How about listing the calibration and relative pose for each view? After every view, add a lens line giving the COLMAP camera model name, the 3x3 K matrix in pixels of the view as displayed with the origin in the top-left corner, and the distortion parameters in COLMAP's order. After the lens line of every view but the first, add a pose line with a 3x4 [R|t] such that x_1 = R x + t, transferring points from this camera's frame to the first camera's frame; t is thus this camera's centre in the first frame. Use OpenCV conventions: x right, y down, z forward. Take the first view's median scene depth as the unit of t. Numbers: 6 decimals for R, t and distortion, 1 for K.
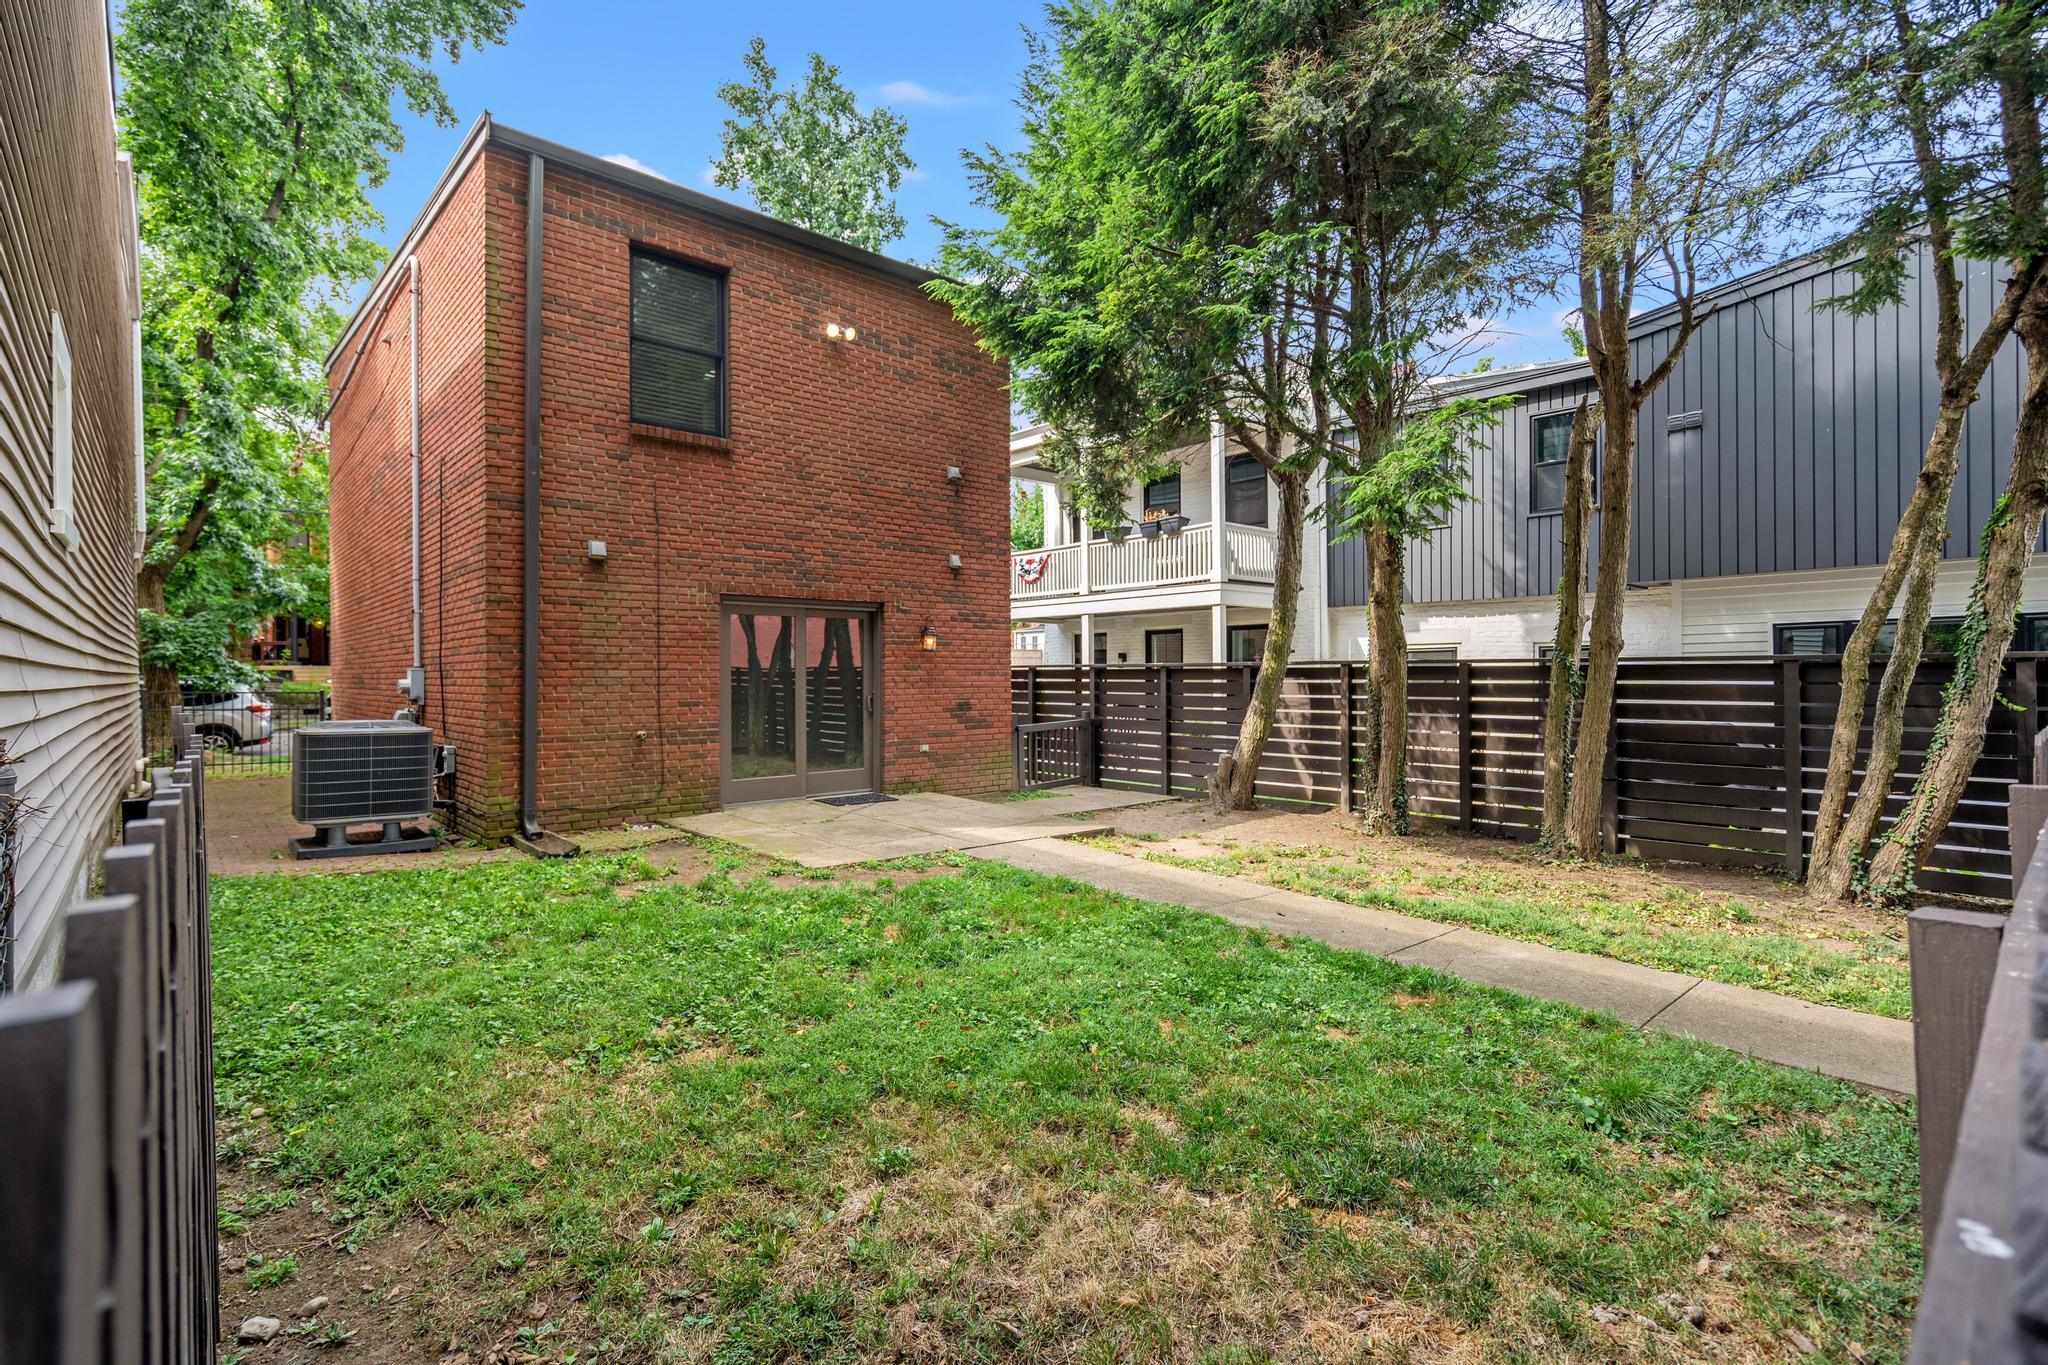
lens RADIAL K [[954.1, 0, 1025.6], [0, 954.1, 684.9], [0, 0, 1]] dist [-0.002120, 0.000390]
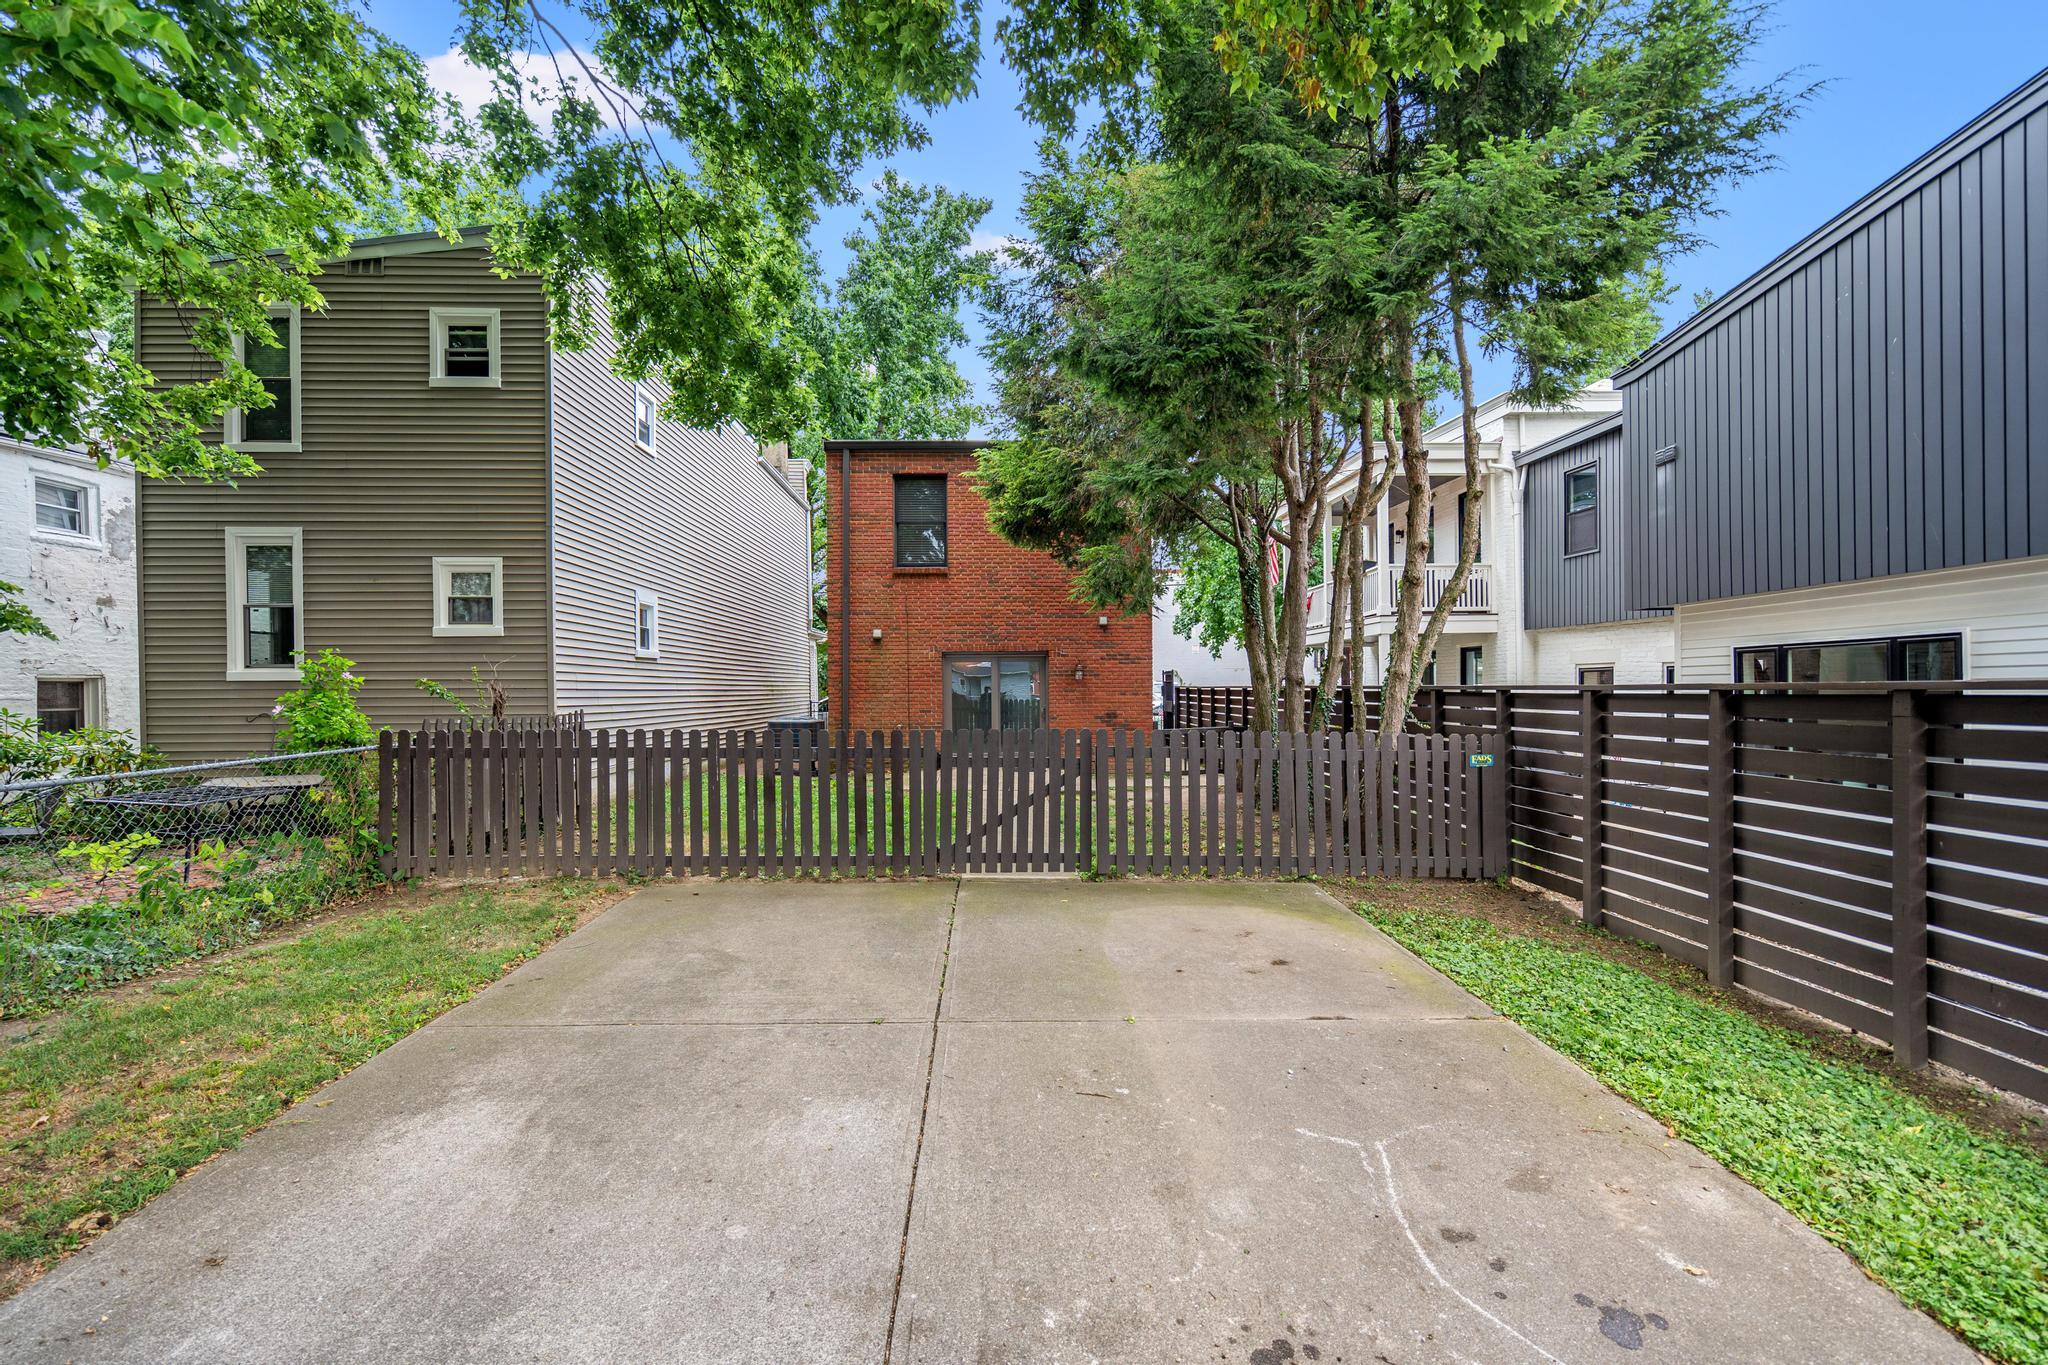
lens RADIAL K [[954.1, 0, 1025.6], [0, 954.1, 700.3], [0, 0, 1]] dist [-0.002120, 0.000390]
pose [[0.764742, 0.007188, -0.644296, 0.997604], [0.000171, 0.999935, 0.011358, -0.022285], [0.644337, -0.008796, 0.764691, -0.311198]]
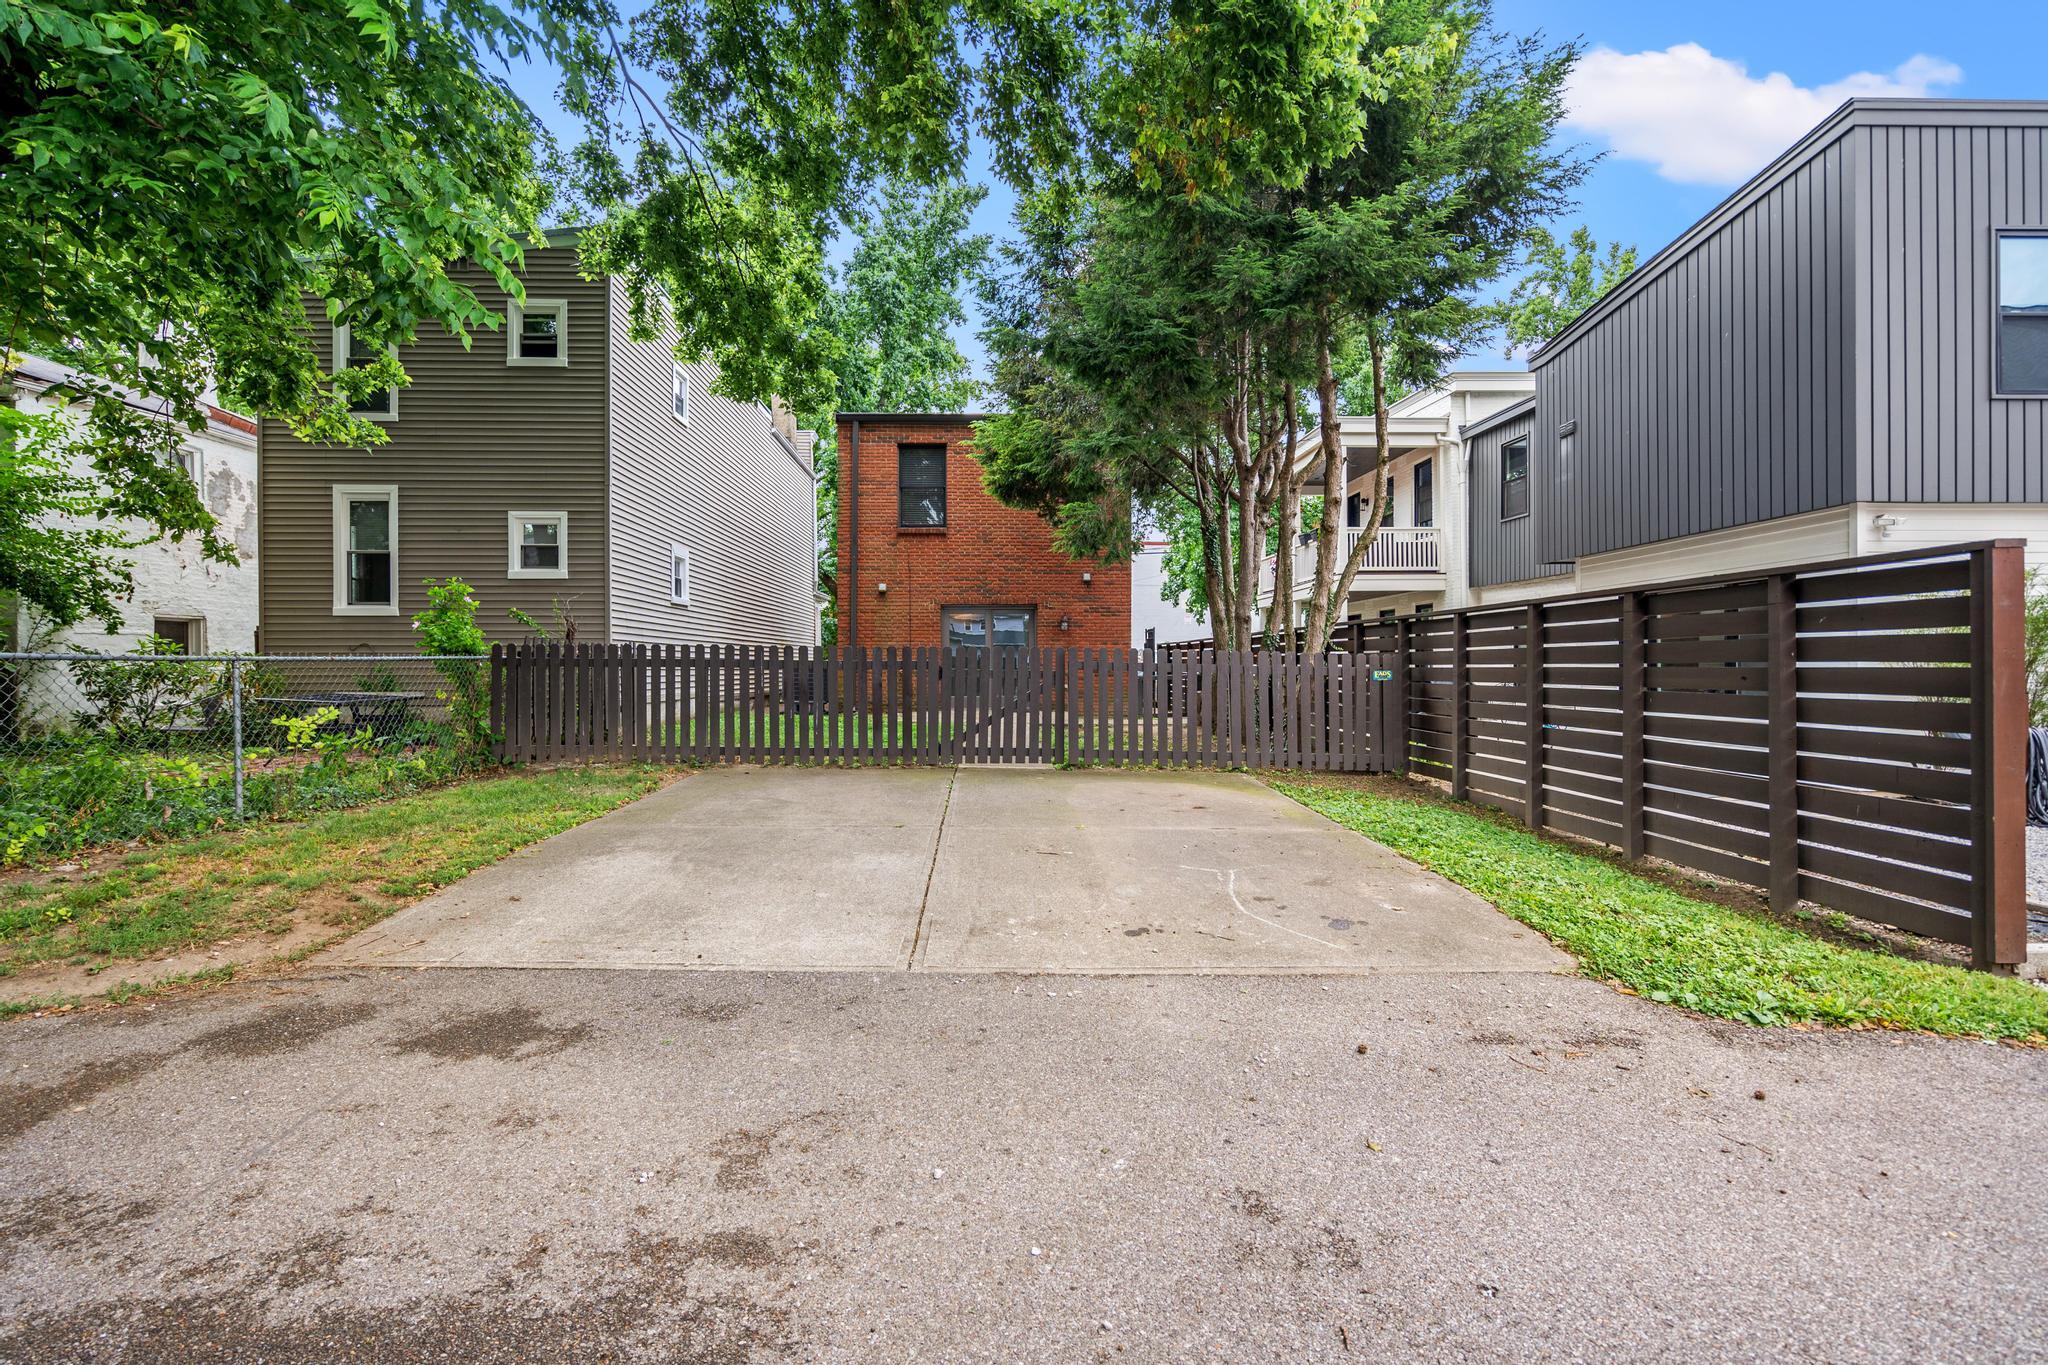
lens RADIAL K [[954.1, 0, 1025.0], [0, 954.1, 660.7], [0, 0, 1]] dist [-0.002120, 0.000390]
pose [[0.766818, 0.001505, -0.641863, 1.132166], [-0.003295, 0.999993, -0.001591, 0.028278], [0.641856, 0.003335, 0.766818, -0.452707]]
